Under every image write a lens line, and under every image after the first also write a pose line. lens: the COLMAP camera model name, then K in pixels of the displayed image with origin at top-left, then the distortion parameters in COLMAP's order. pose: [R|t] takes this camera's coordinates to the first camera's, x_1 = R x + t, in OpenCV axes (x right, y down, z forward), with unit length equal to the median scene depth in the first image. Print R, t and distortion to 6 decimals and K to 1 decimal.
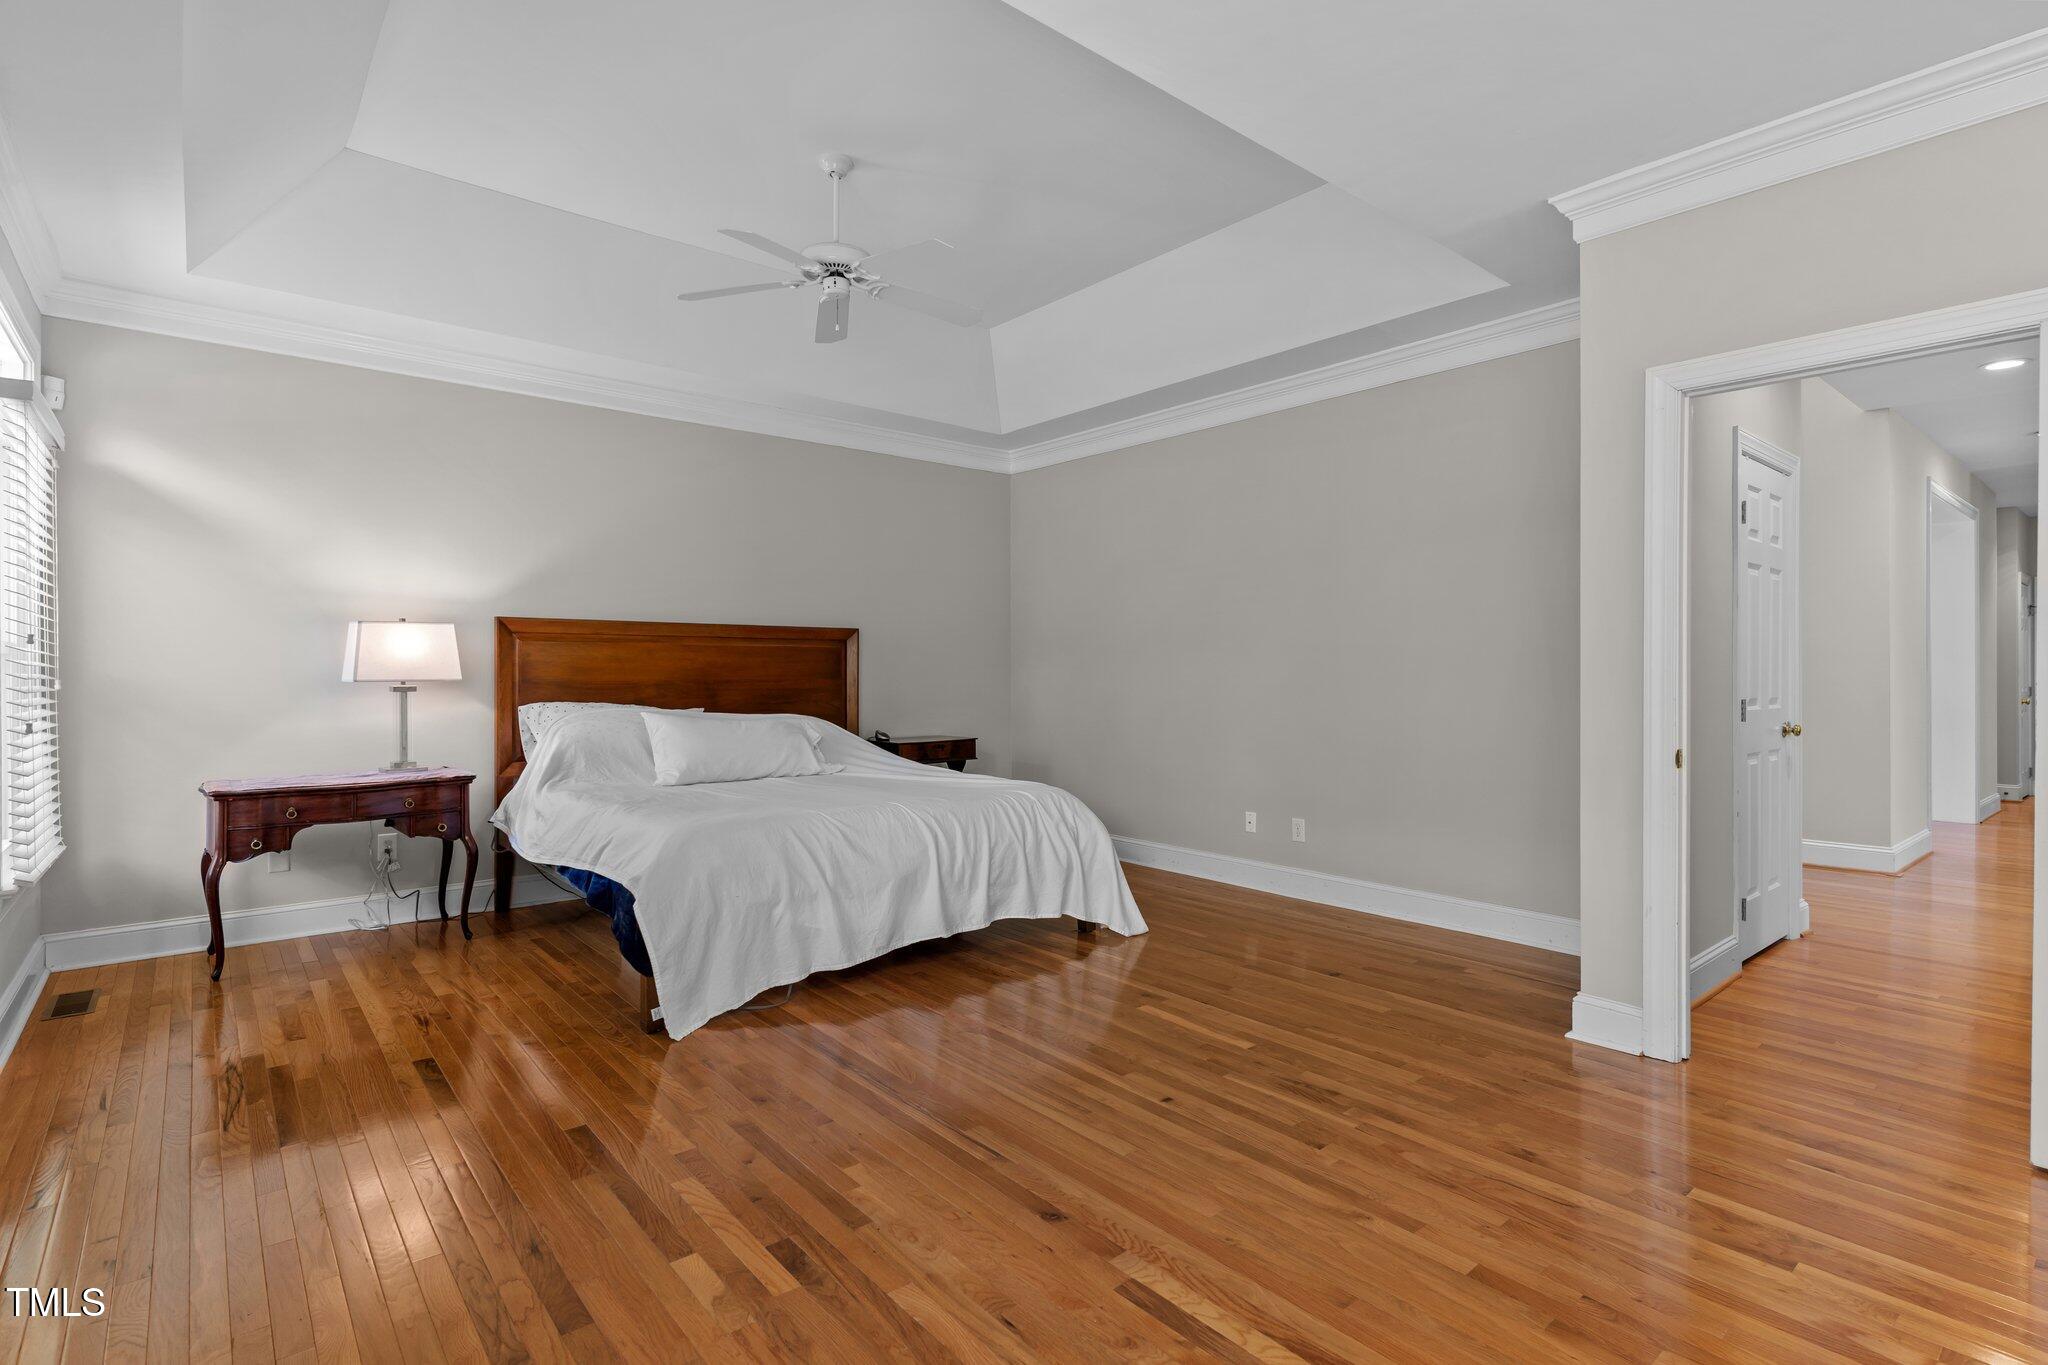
lens RADIAL K [[981.7, 0, 1020.6], [0, 981.7, 678.8], [0, 0, 1]] dist [0.001309, -0.002172]
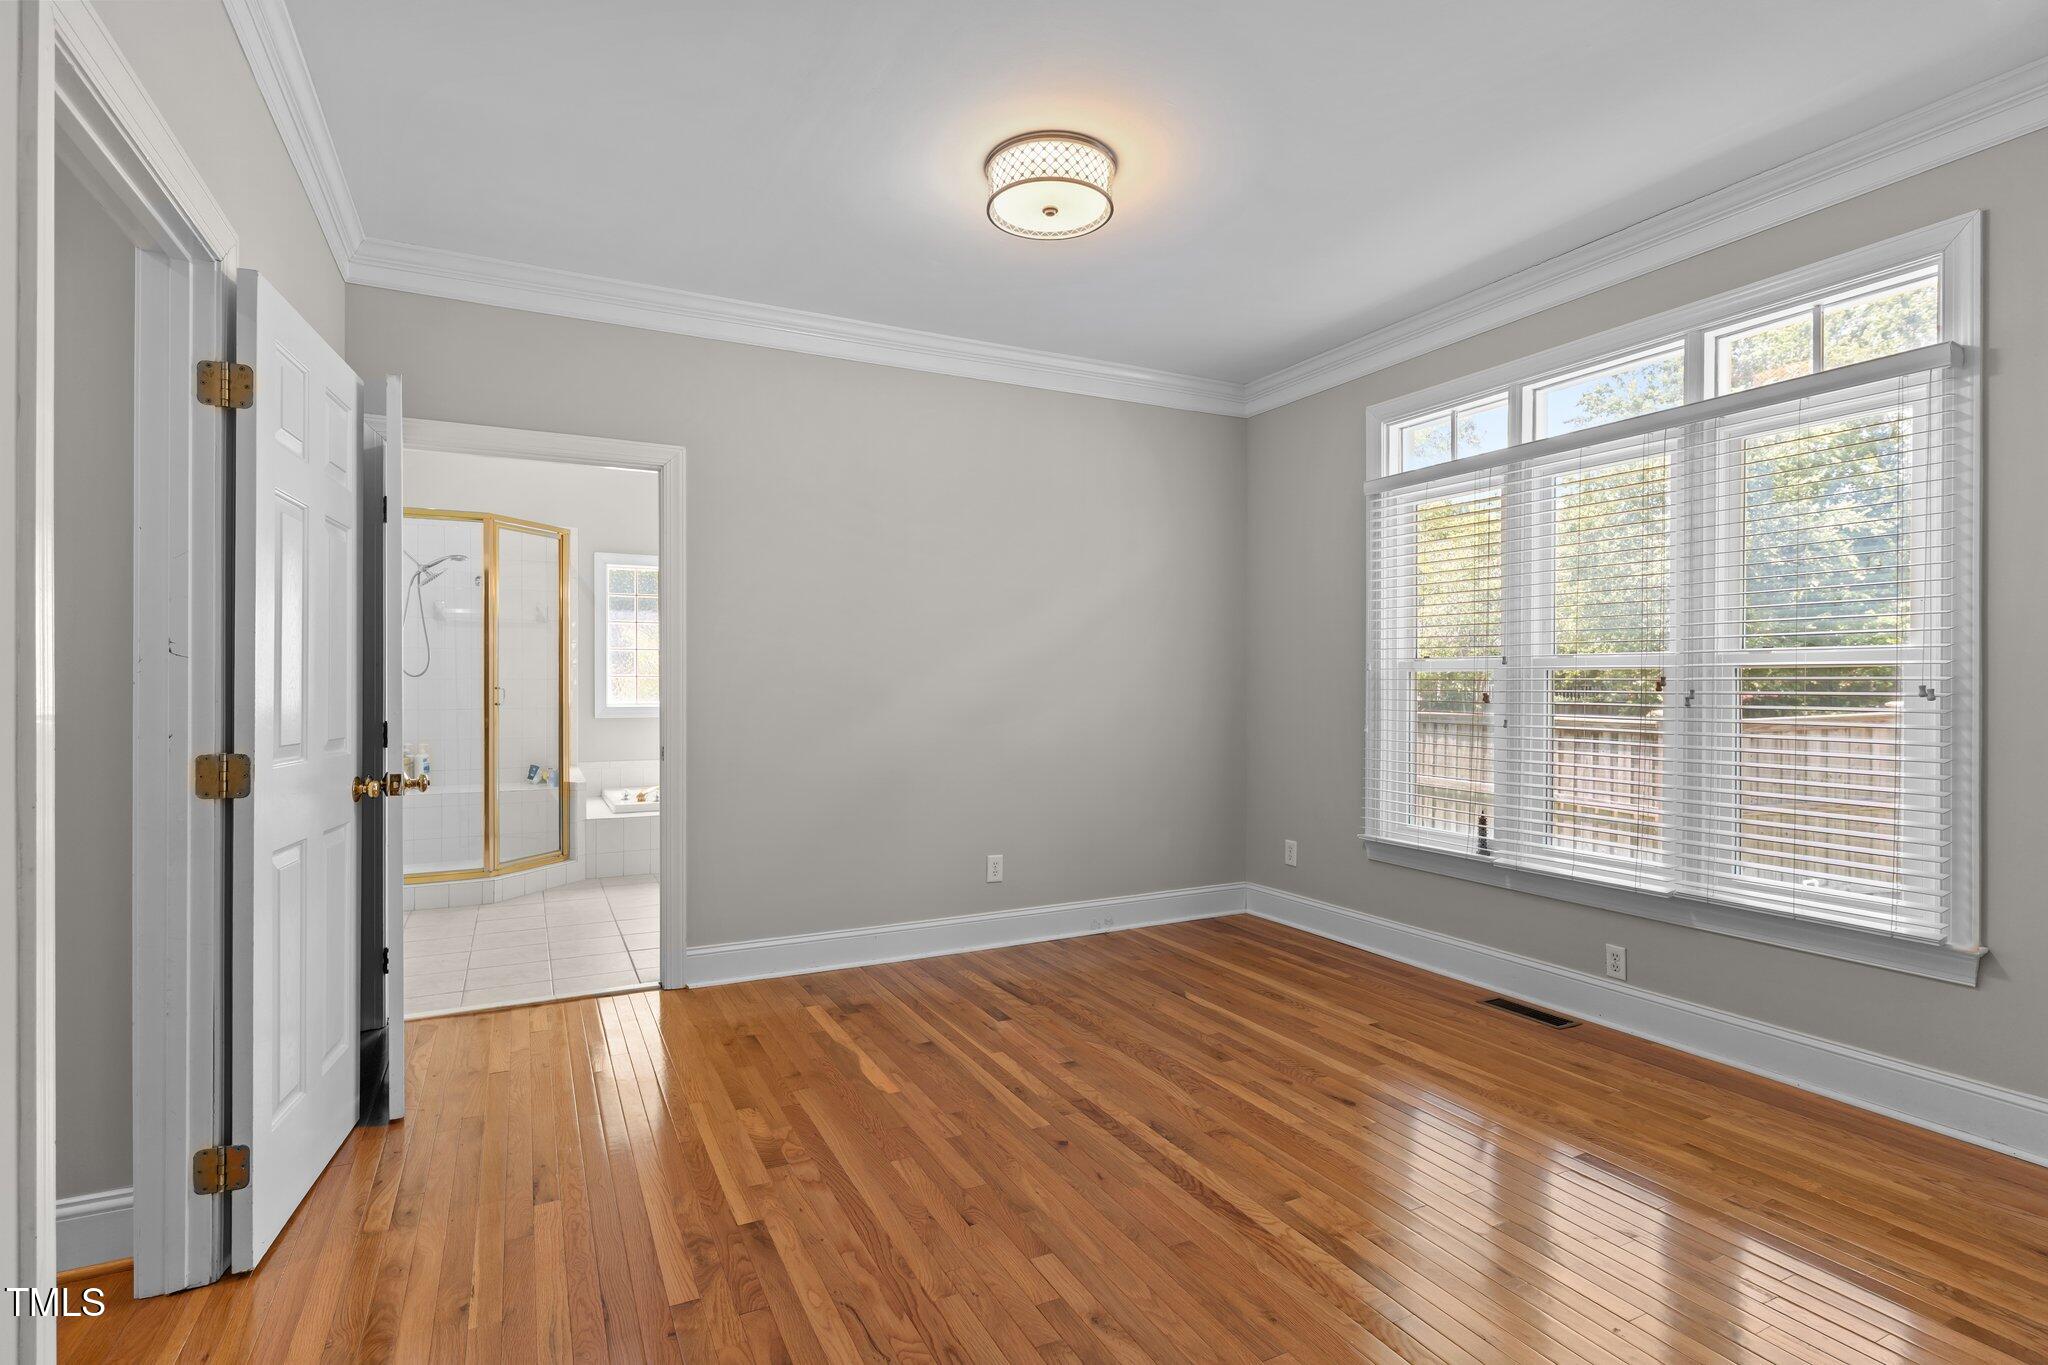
lens RADIAL K [[981.7, 0, 1022.4], [0, 981.7, 681.6], [0, 0, 1]] dist [0.001309, -0.002172]
pose [[-0.974244, 0.008204, 0.225349, 0.253779], [0.009278, 0.999950, 0.003709, -0.012424], [-0.225307, 0.005704, -0.974271, 2.138215]]
